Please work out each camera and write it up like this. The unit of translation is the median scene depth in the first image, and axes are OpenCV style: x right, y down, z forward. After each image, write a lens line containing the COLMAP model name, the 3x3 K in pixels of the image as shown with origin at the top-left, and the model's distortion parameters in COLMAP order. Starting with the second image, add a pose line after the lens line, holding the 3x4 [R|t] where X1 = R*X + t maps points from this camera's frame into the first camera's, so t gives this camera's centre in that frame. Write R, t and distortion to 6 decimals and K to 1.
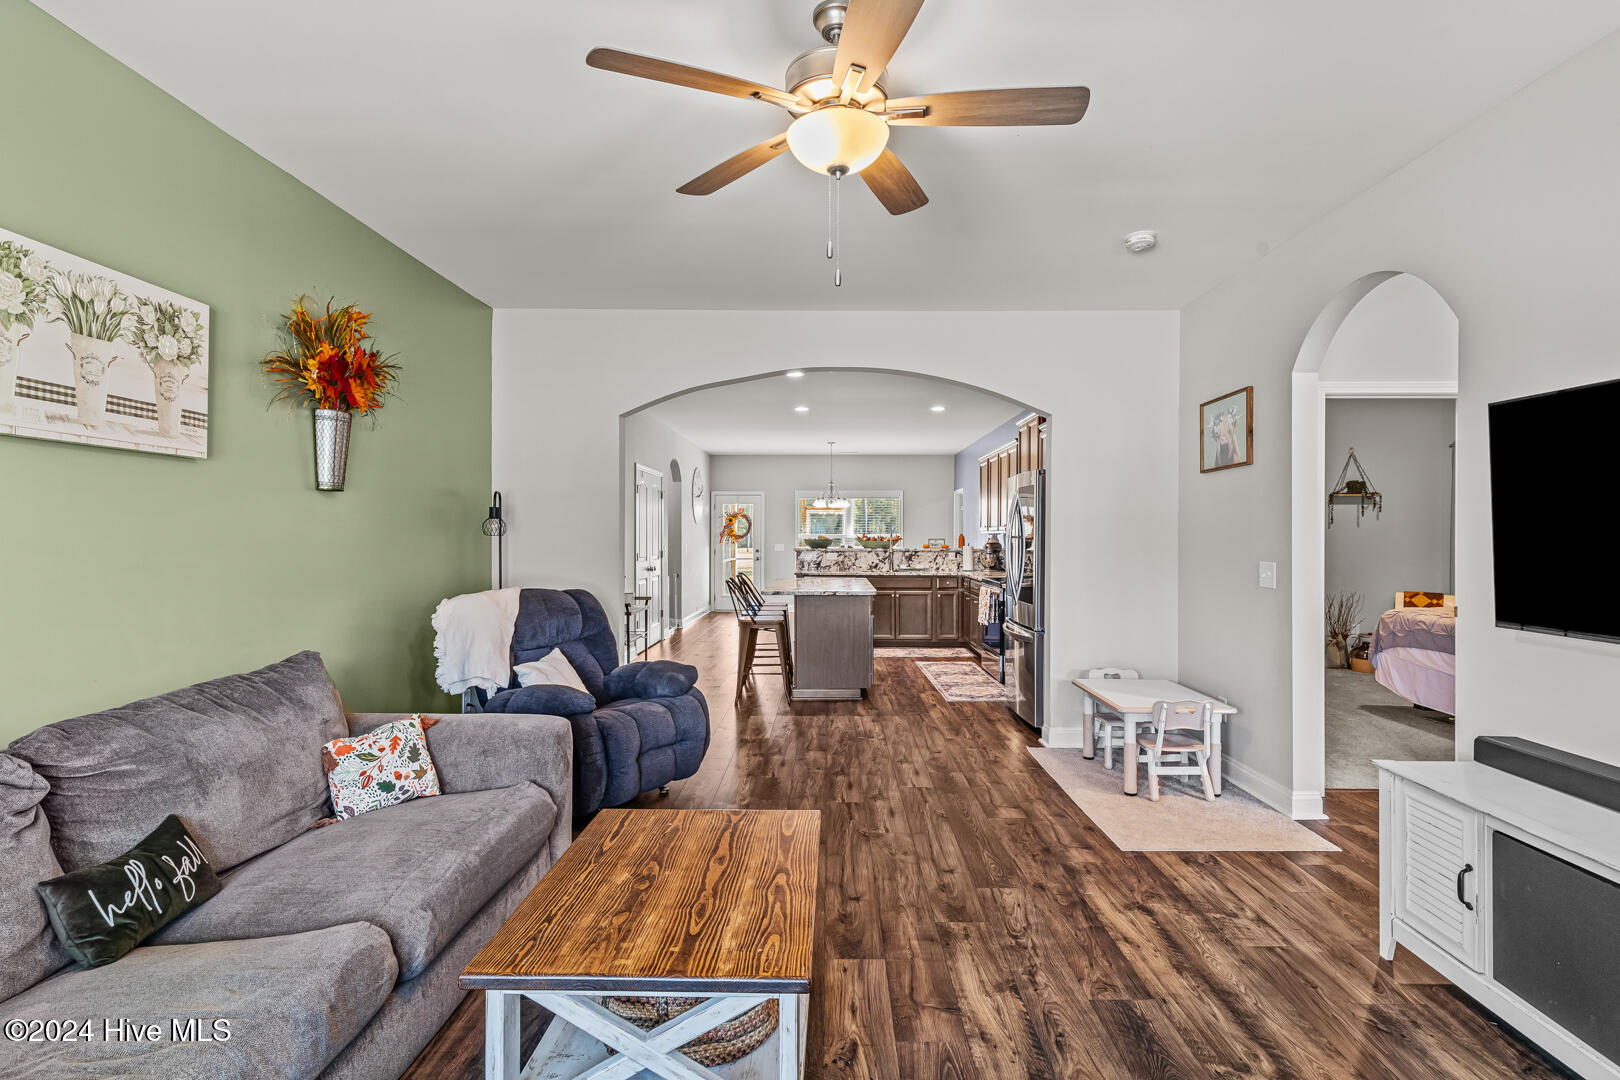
lens RADIAL K [[746.2, 0, 823.5], [0, 746.2, 532.9], [0, 0, 1]] dist [0.004264, -0.001033]
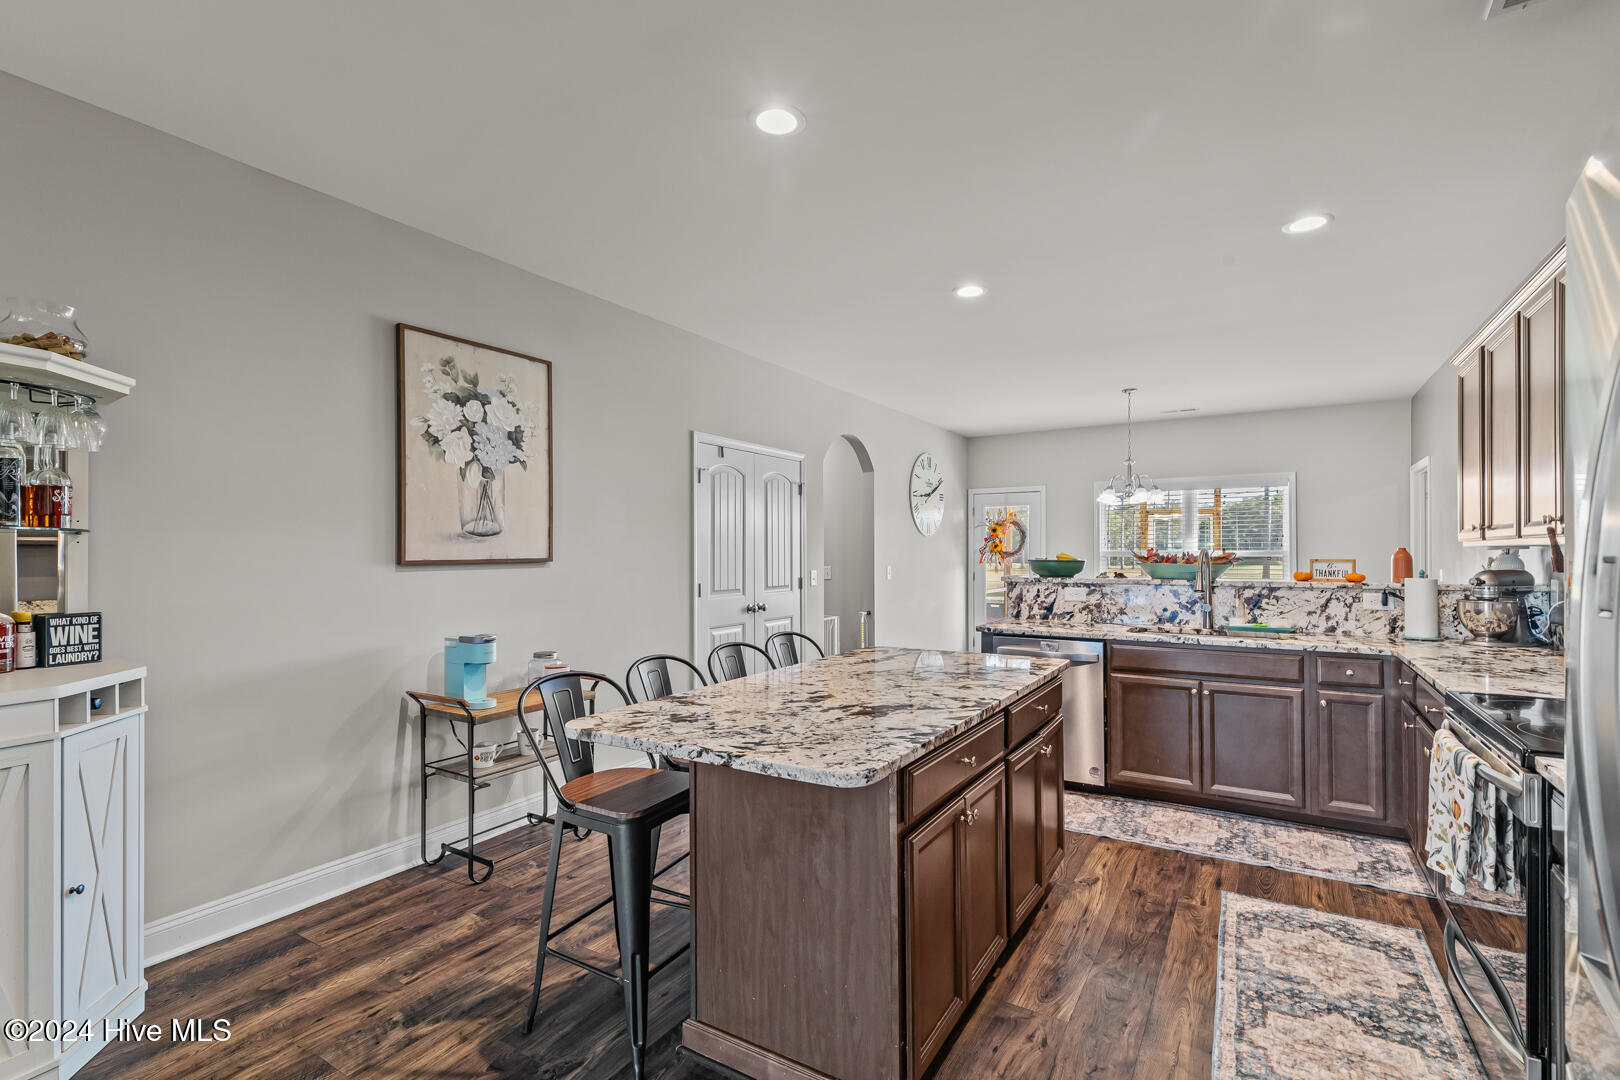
lens RADIAL K [[724.4, 0, 828.6], [0, 724.4, 549.3], [0, 0, 1]] dist [0.002519, -0.000322]
pose [[0.860991, -0.004513, -0.508601, 0.419896], [0.005218, 0.999986, -0.000039, 0.001584], [0.508594, -0.002620, 0.861003, 1.782538]]
